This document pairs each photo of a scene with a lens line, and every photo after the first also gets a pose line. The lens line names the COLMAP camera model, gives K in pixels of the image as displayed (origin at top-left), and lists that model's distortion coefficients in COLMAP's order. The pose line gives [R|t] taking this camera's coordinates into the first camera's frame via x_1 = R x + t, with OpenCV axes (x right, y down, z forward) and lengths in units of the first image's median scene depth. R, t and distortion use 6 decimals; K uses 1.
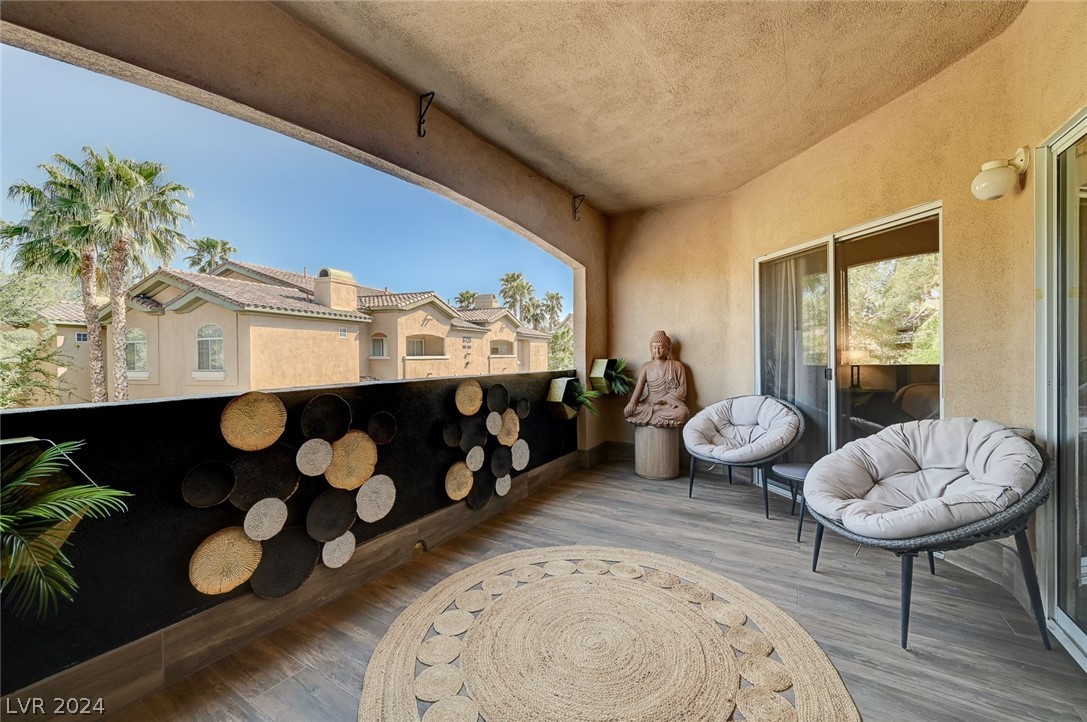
lens RADIAL K [[441.4, 0, 544.7], [0, 441.4, 356.8], [0, 0, 1]] dist [0.000451, -0.000138]
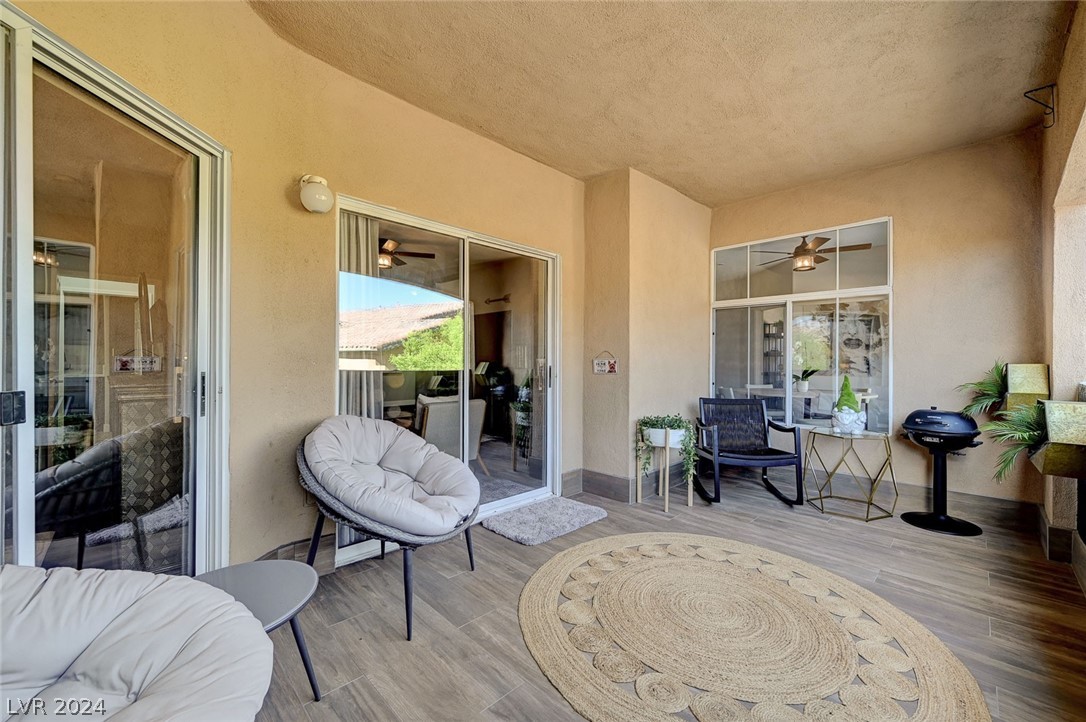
lens RADIAL K [[430.0, 0, 568.1], [0, 430.0, 361.0], [0, 0, 1]] dist [-0.001774, -0.000019]
pose [[-0.981358, 0.001249, 0.192182, 0.146762], [0.001642, 0.999997, 0.001884, 0.011009], [-0.192179, 0.002165, -0.981357, 1.177473]]
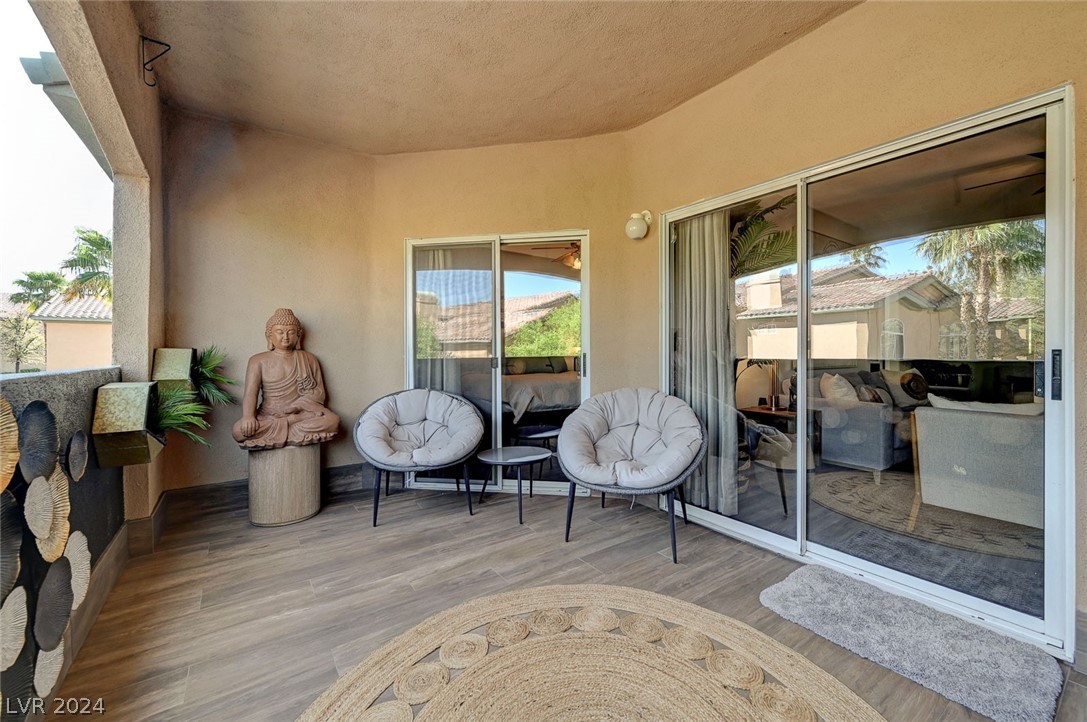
lens RADIAL K [[432.6, 0, 551.9], [0, 432.6, 354.6], [0, 0, 1]] dist [-0.000221, 0.000029]
pose [[0.377145, 0.005337, 0.926139, -0.275208], [0.003954, 0.999965, -0.007372, 0.025692], [-0.926146, 0.006443, 0.377110, 0.449645]]
